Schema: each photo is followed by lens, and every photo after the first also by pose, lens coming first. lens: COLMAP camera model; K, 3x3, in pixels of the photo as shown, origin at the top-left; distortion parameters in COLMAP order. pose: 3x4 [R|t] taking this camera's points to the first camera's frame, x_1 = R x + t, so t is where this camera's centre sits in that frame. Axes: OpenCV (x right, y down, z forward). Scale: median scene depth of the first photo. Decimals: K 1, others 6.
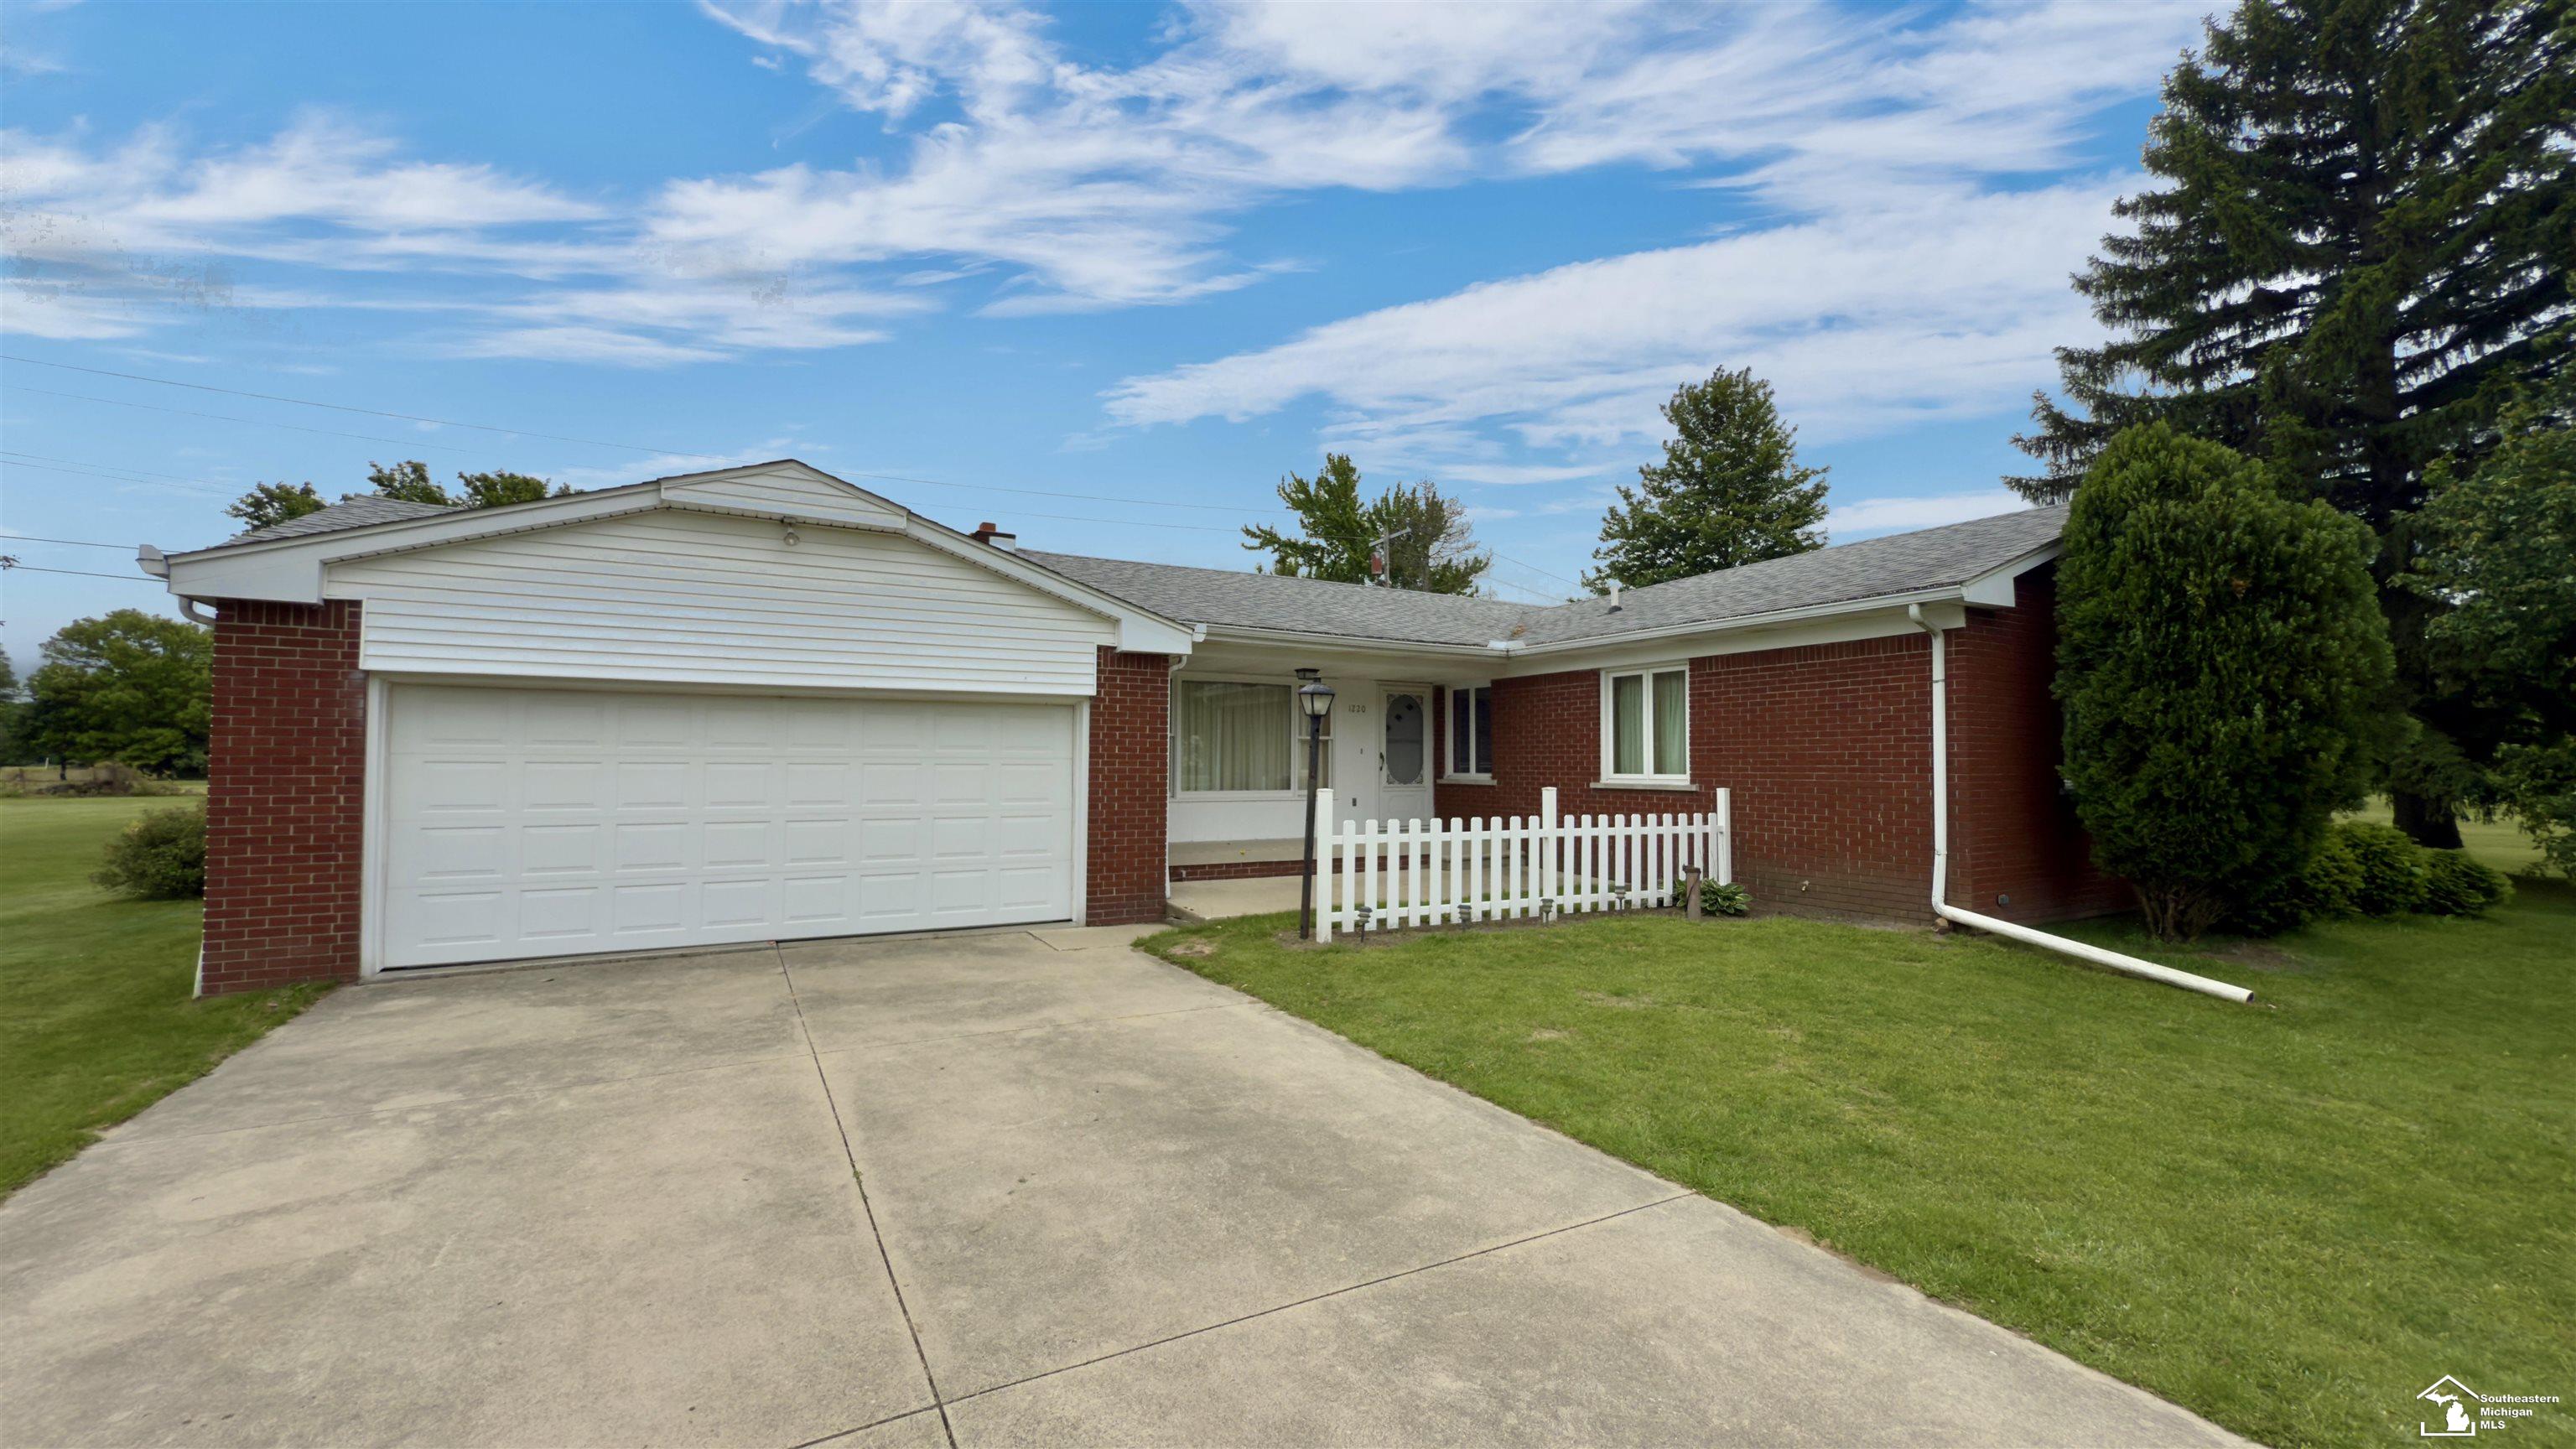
lens RADIAL K [[1011.2, 0, 1288.0], [0, 1011.2, 724.5], [0, 0, 1]] dist [0.000397, -0.000148]
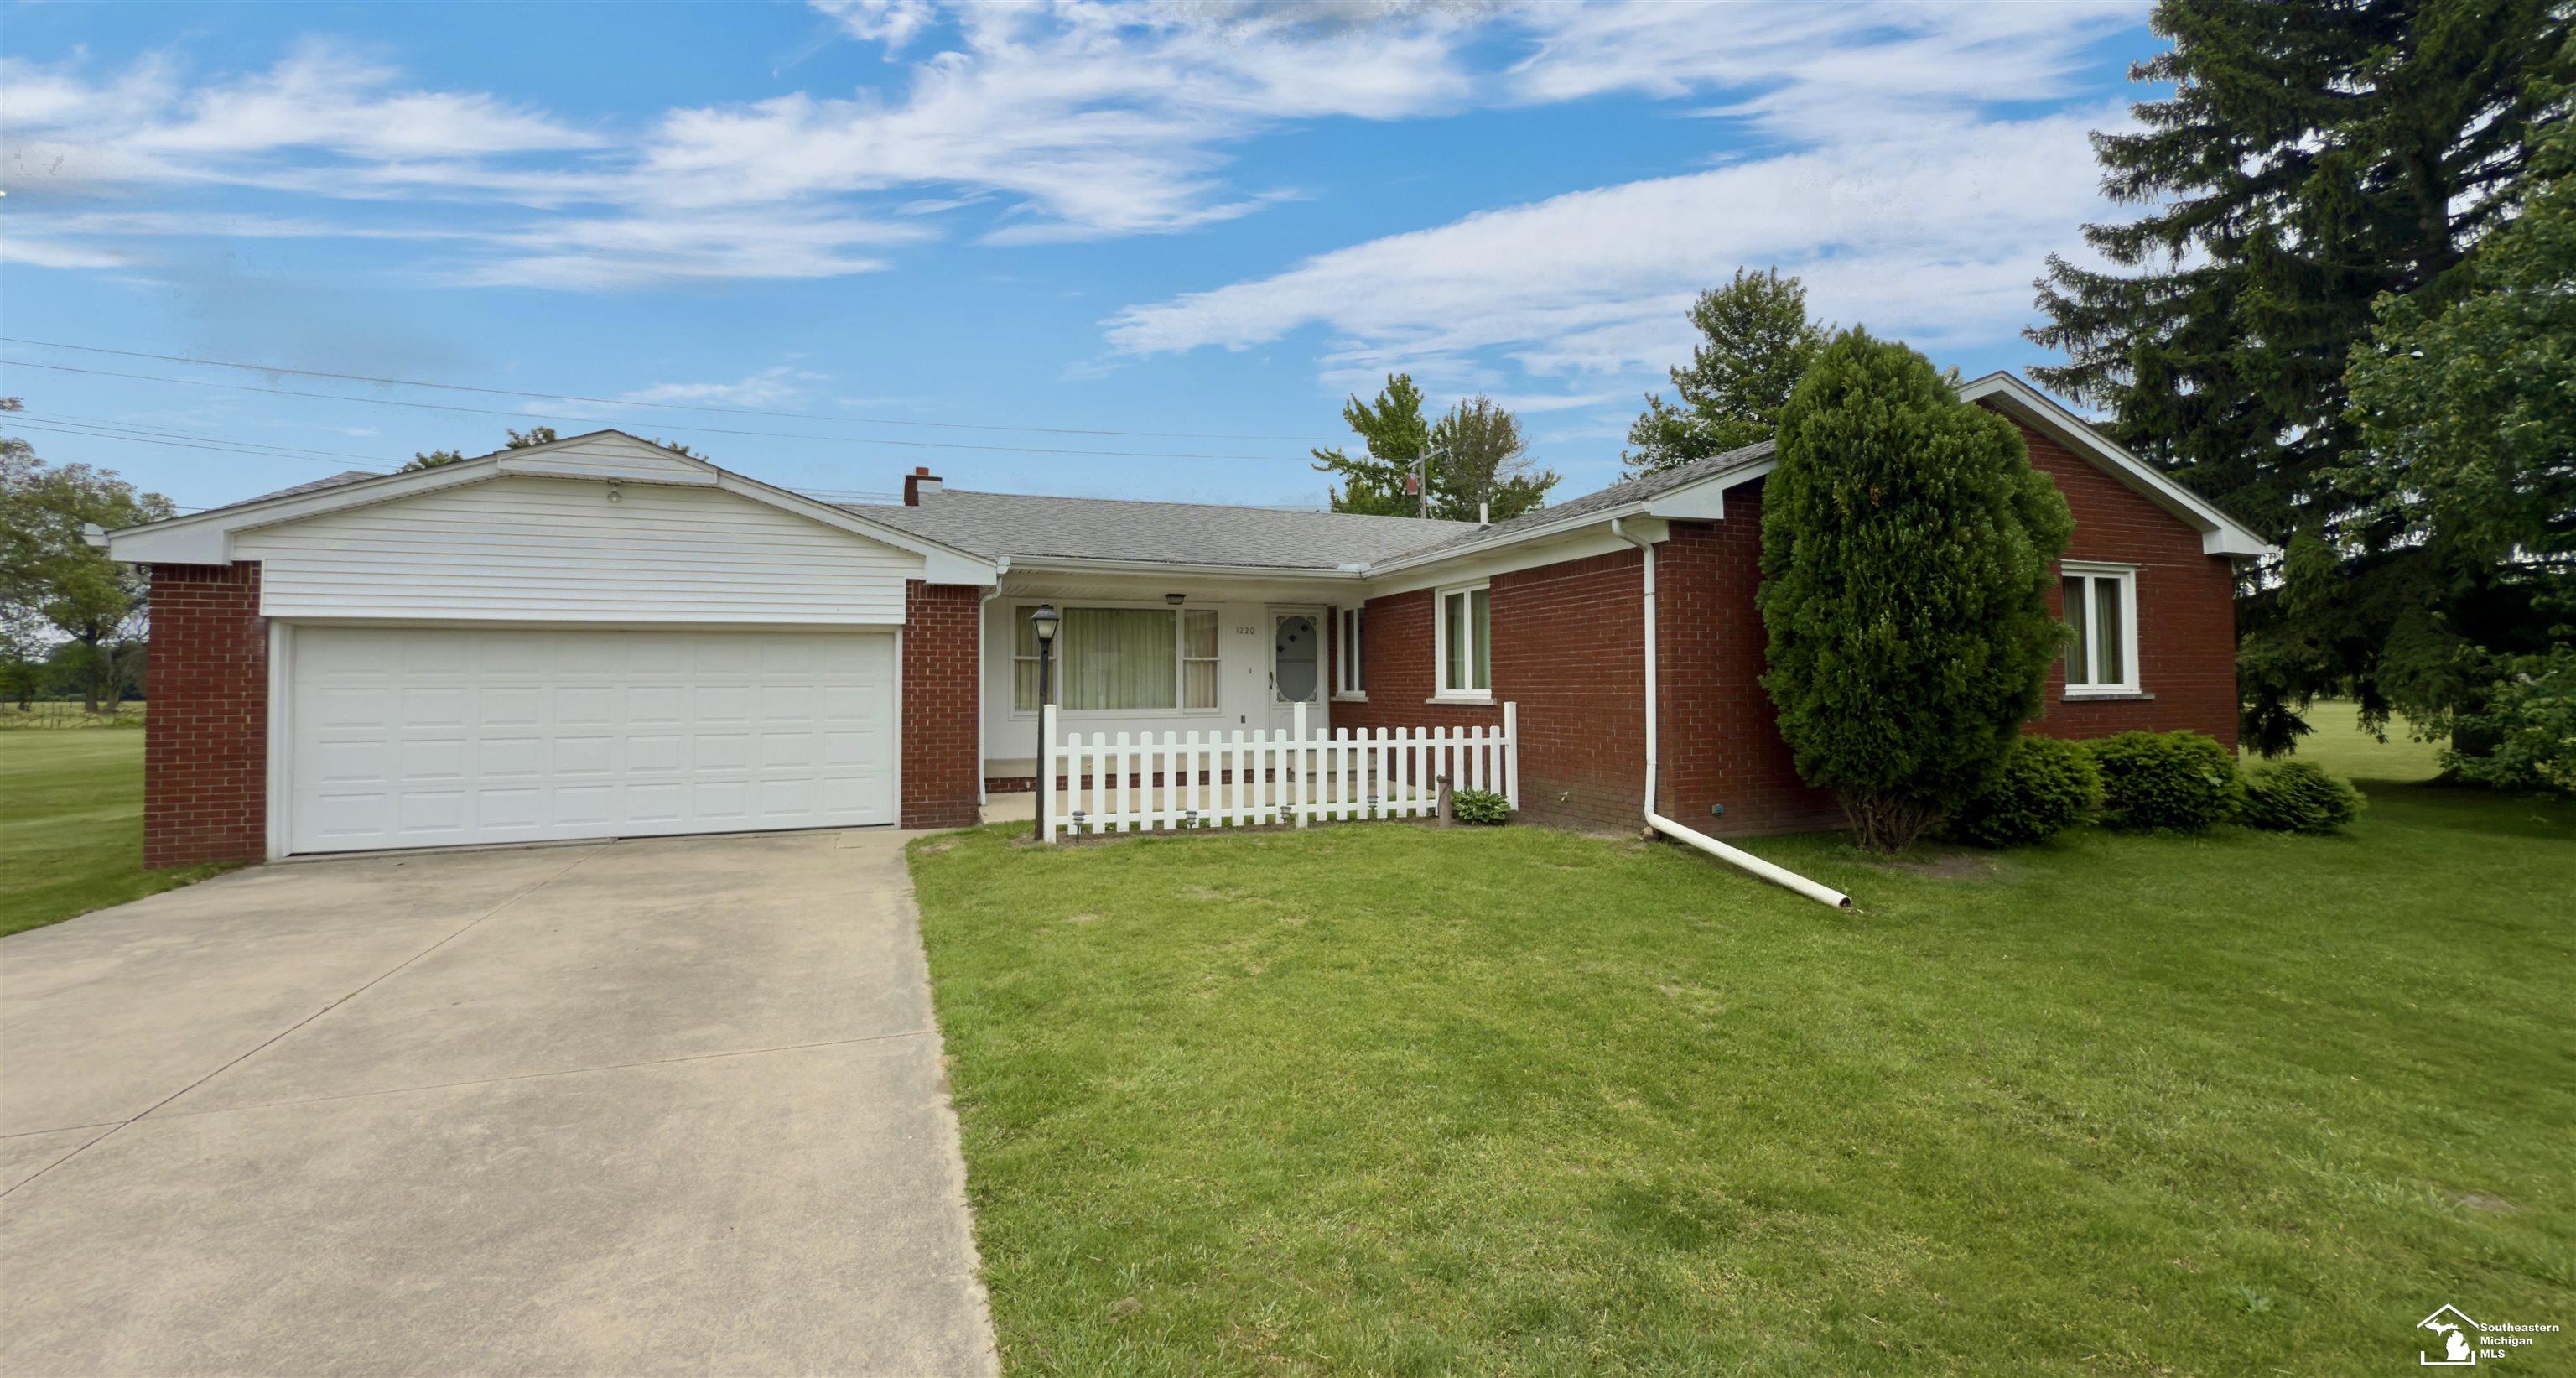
lens RADIAL K [[1012.3, 0, 1288.2], [0, 1012.3, 651.0], [0, 0, 1]] dist [-0.001878, -0.000014]
pose [[0.990549, -0.015550, -0.136278, 0.394375], [0.016153, 0.999864, 0.003316, 0.004549], [0.136208, -0.005486, 0.990665, -0.055390]]
